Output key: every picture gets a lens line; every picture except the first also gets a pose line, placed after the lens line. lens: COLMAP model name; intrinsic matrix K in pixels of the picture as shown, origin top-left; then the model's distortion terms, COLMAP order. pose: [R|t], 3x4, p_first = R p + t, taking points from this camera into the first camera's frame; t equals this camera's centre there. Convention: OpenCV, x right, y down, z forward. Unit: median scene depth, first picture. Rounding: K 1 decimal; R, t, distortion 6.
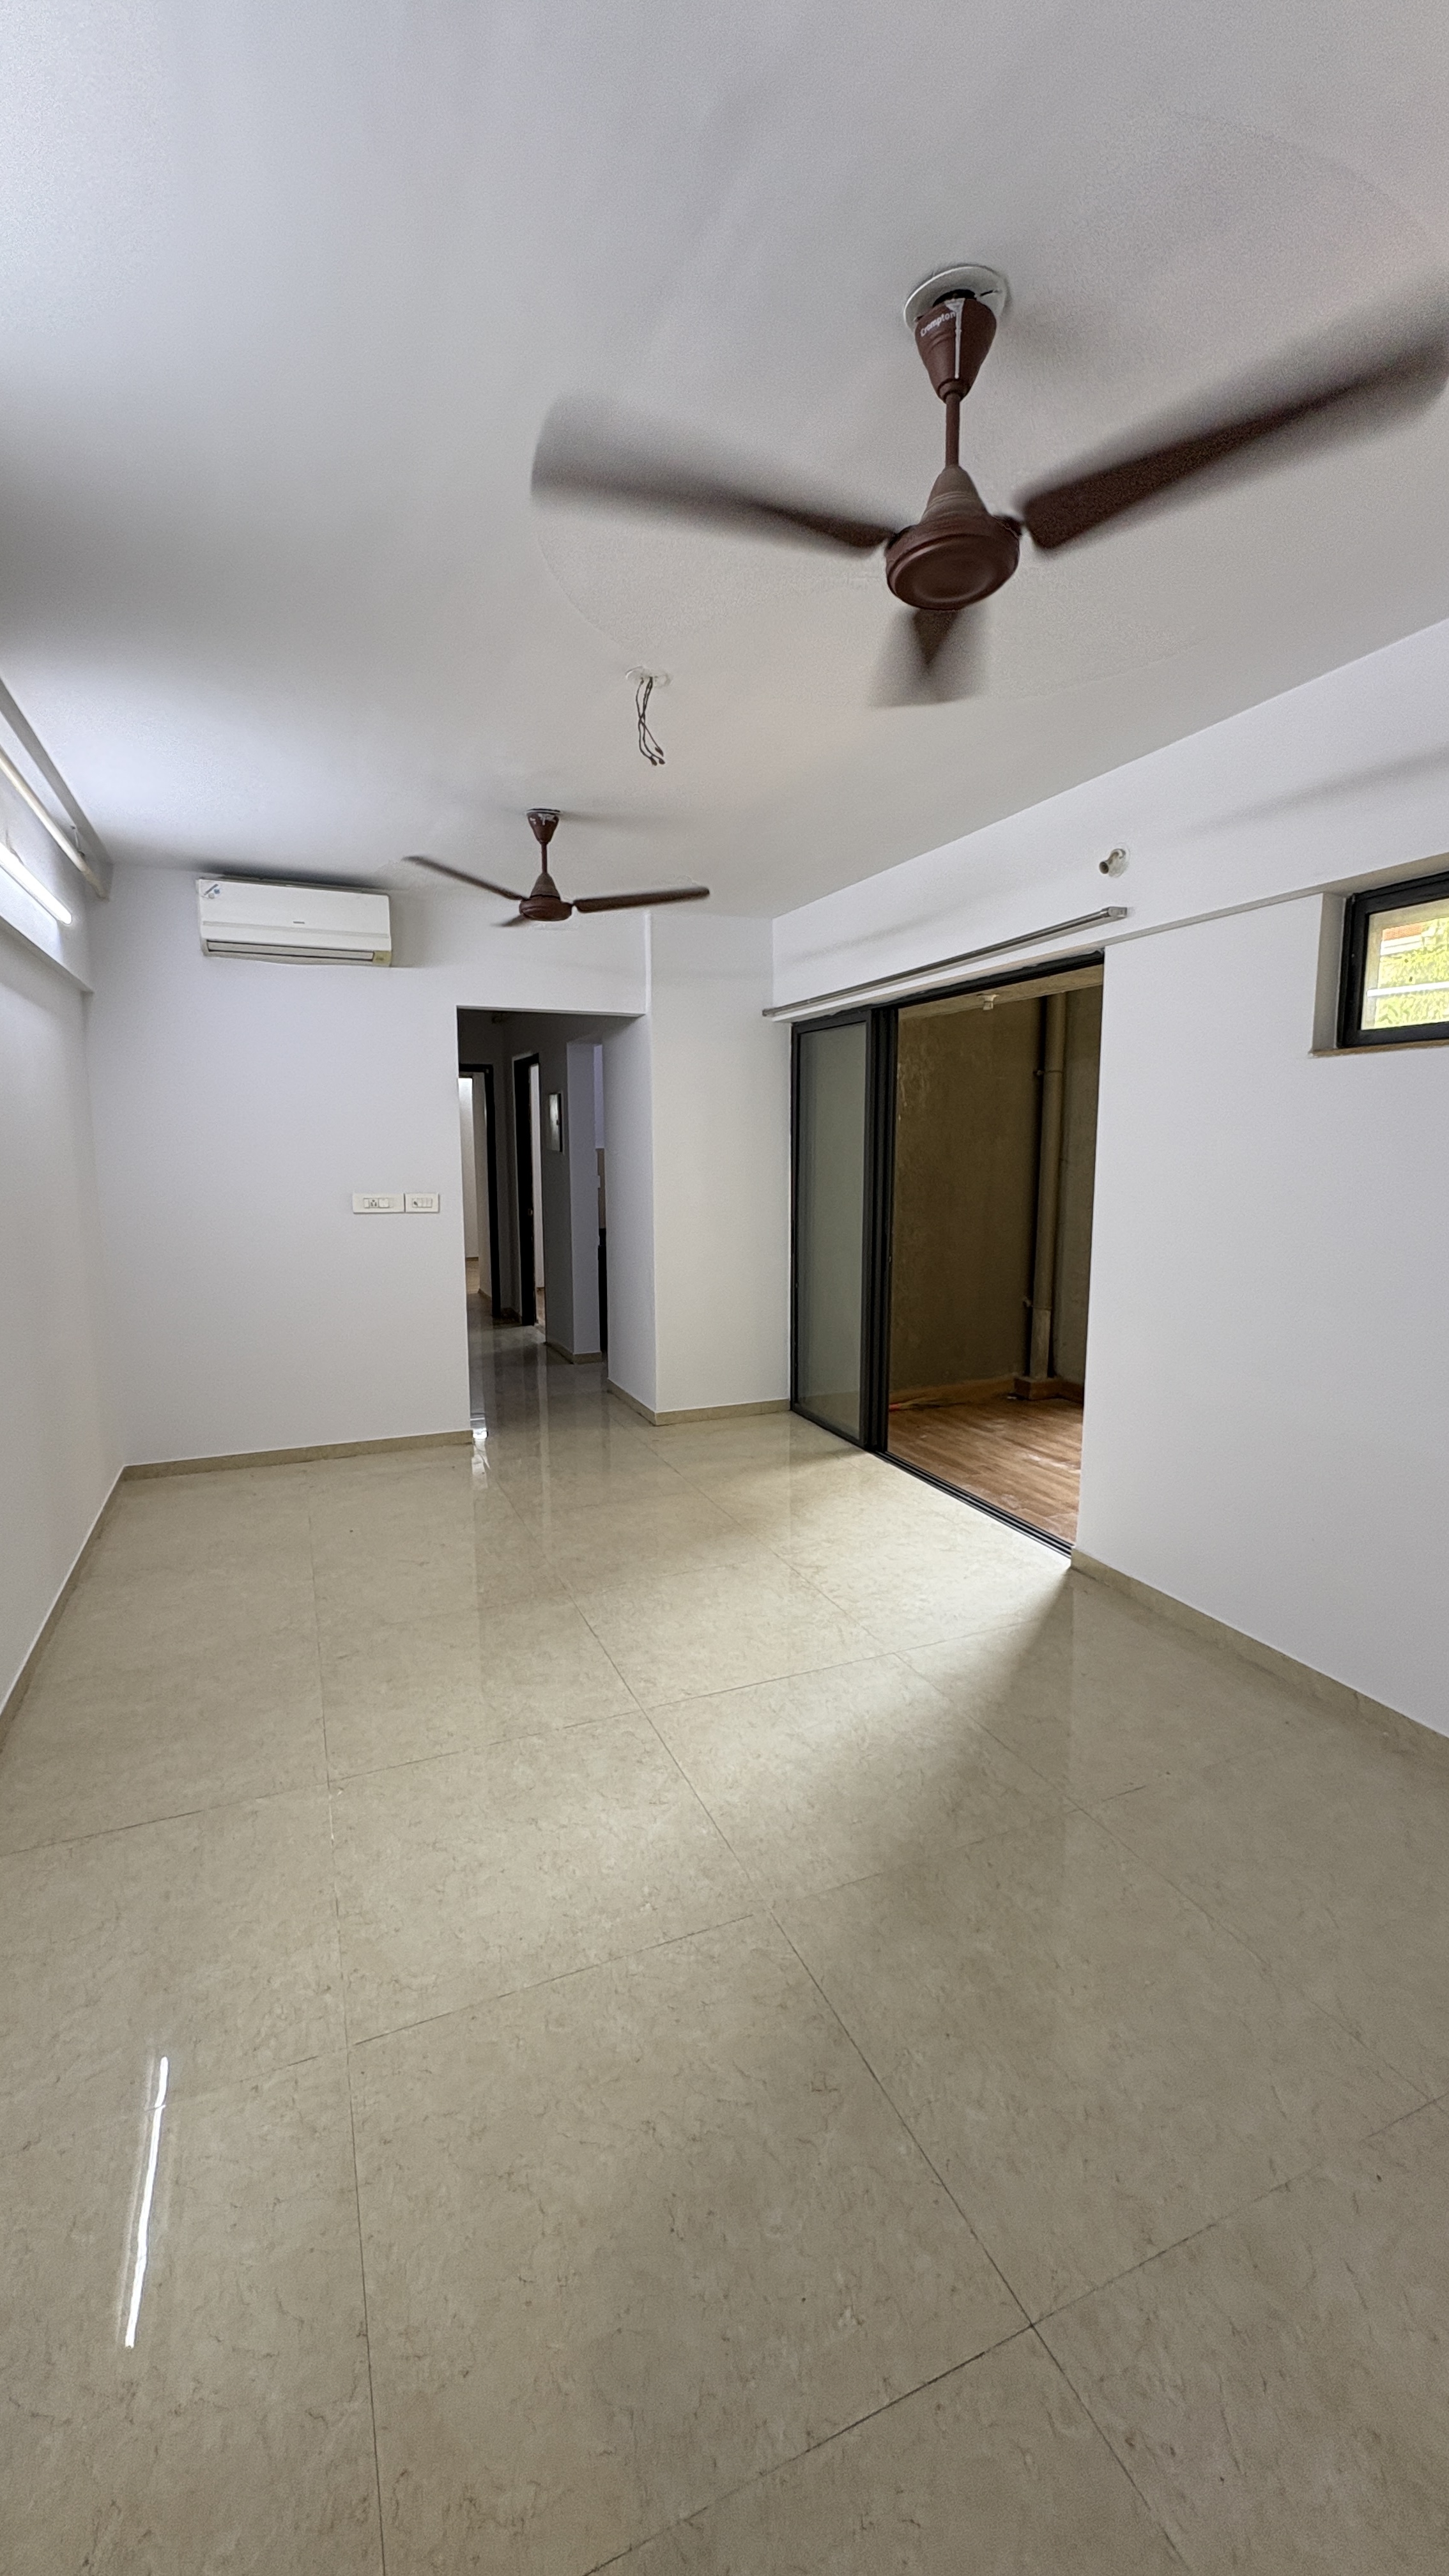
lens RADIAL K [[1018.0, 0, 721.9], [0, 1018.0, 1294.5], [0, 0, 1]] dist [0.001104, -0.000083]
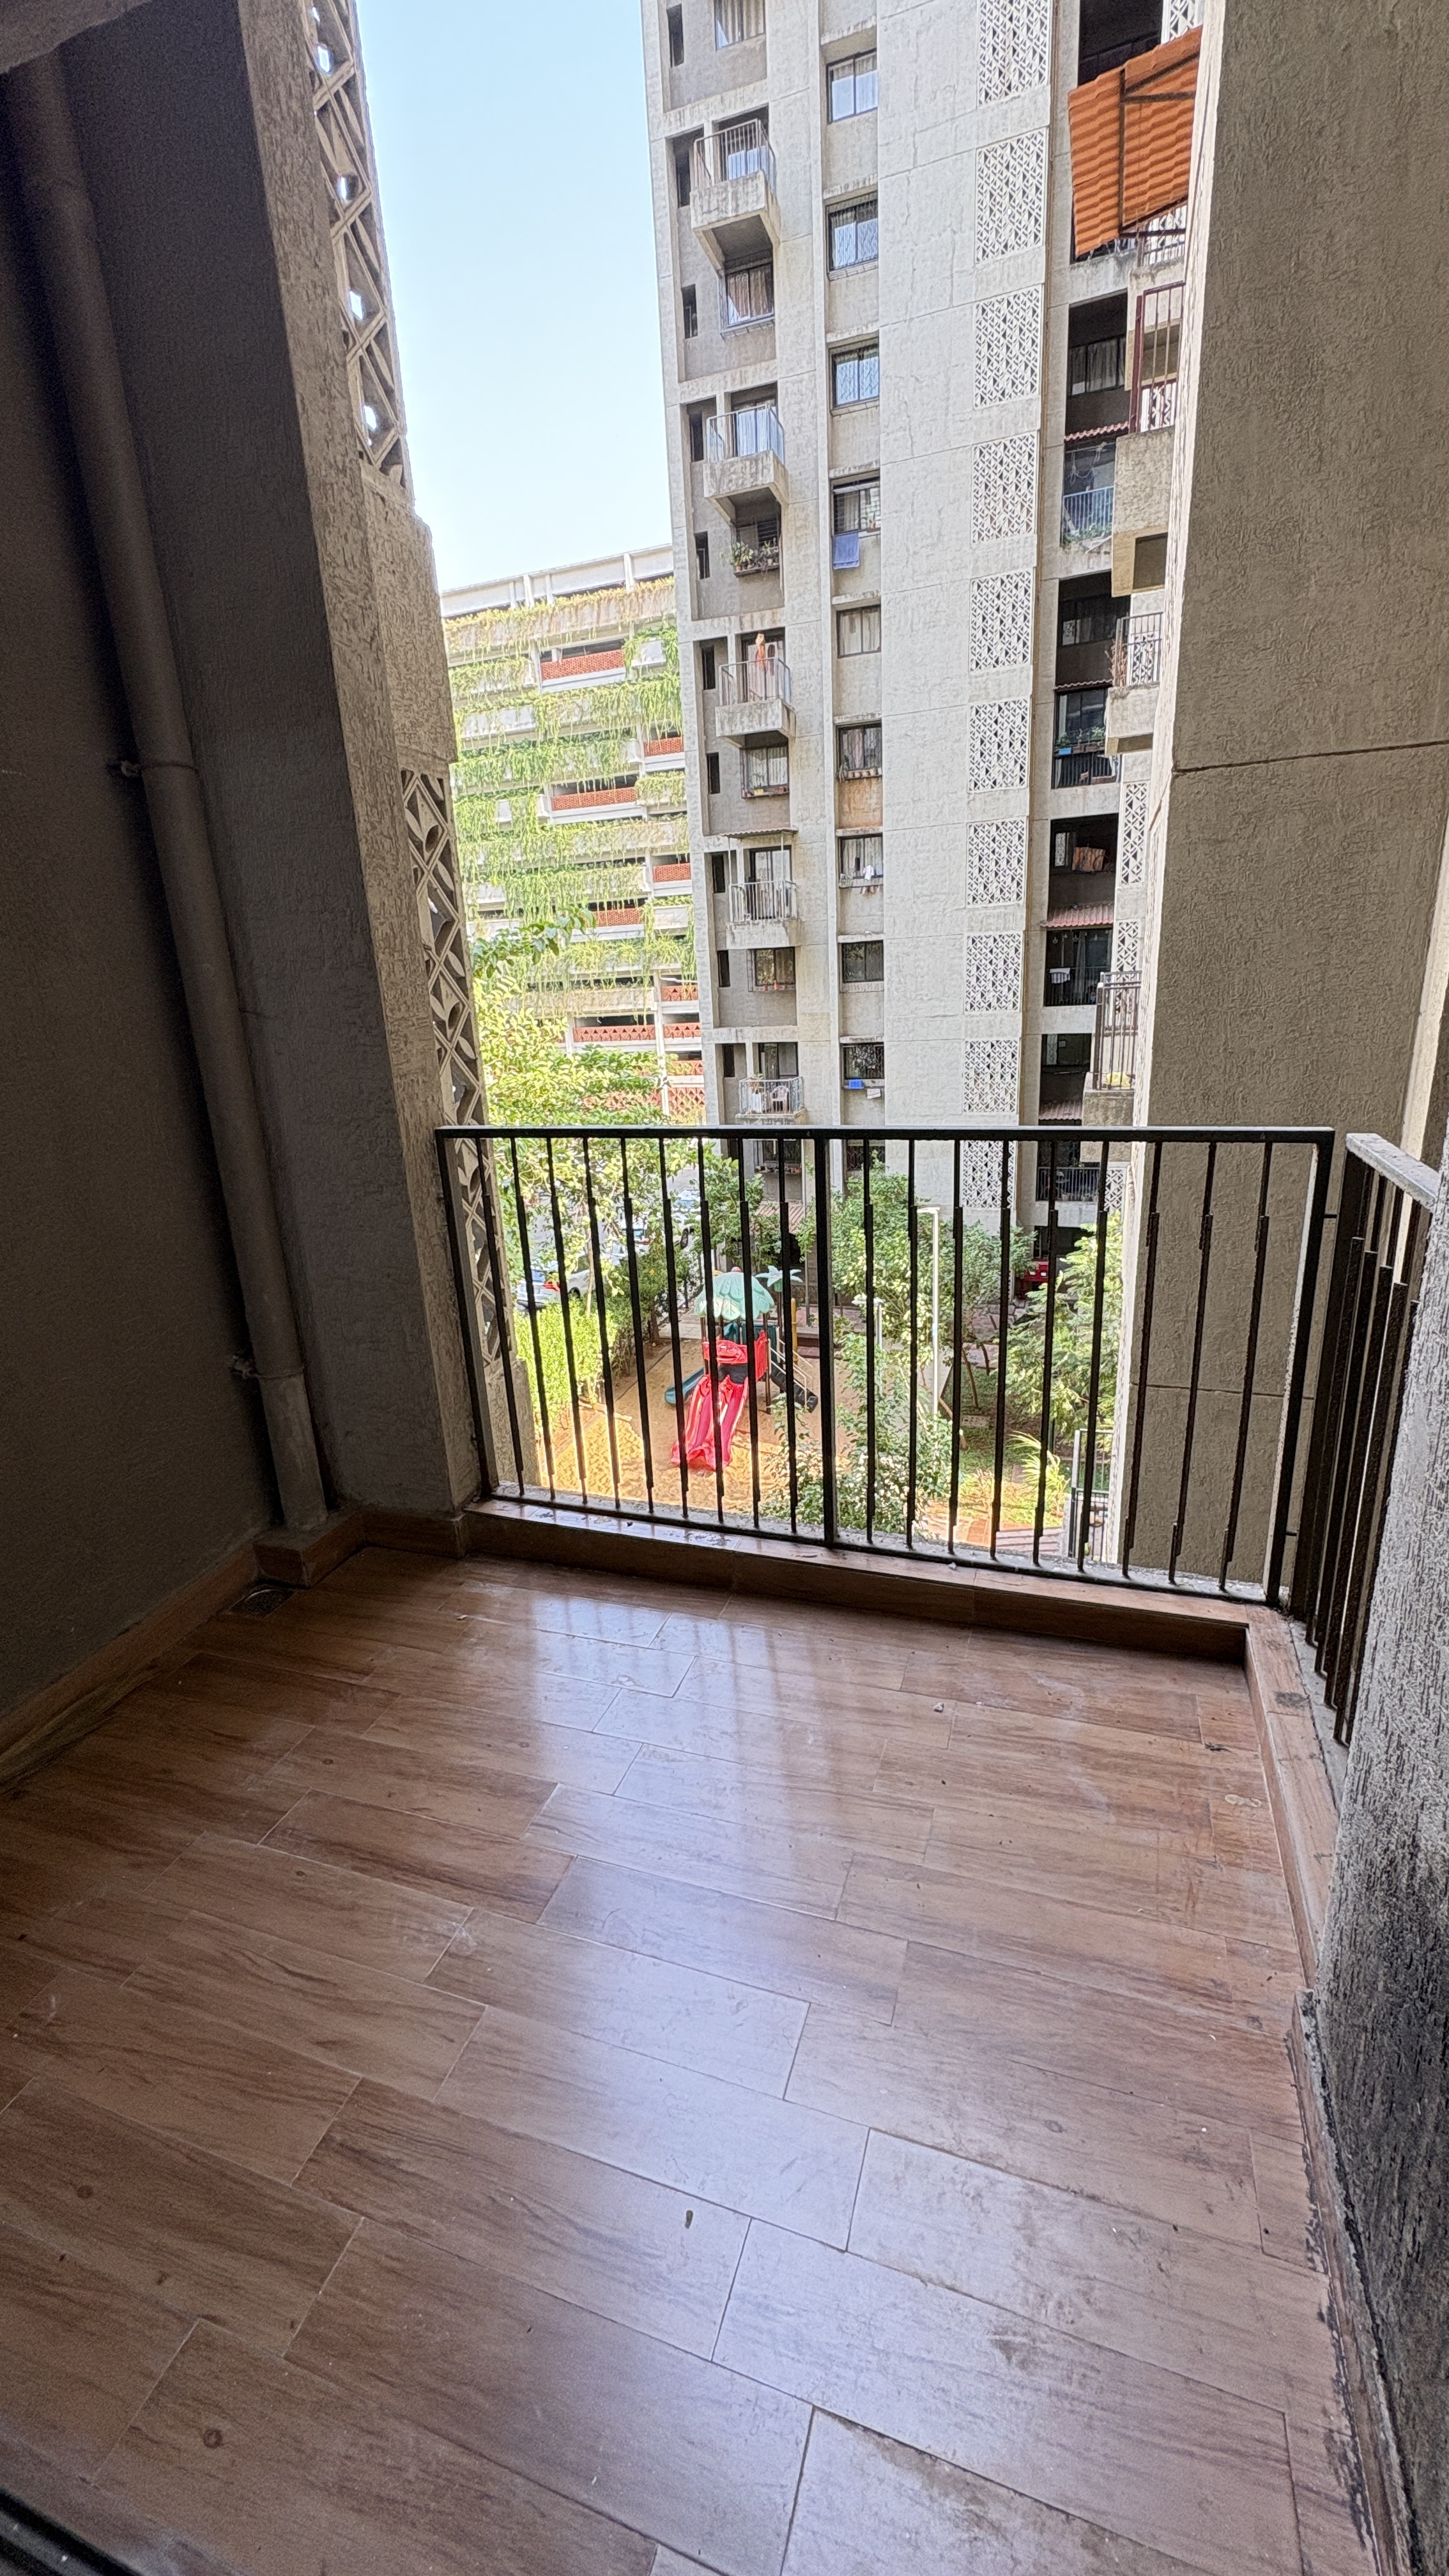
lens RADIAL K [[1018.0, 0, 733.1], [0, 1018.0, 1285.6], [0, 0, 1]] dist [0.001104, -0.000083]
pose [[0.667265, -0.248085, 0.702290, 0.153709], [0.144467, 0.968101, 0.204720, -0.081971], [-0.730675, -0.035145, 0.681820, 0.583033]]
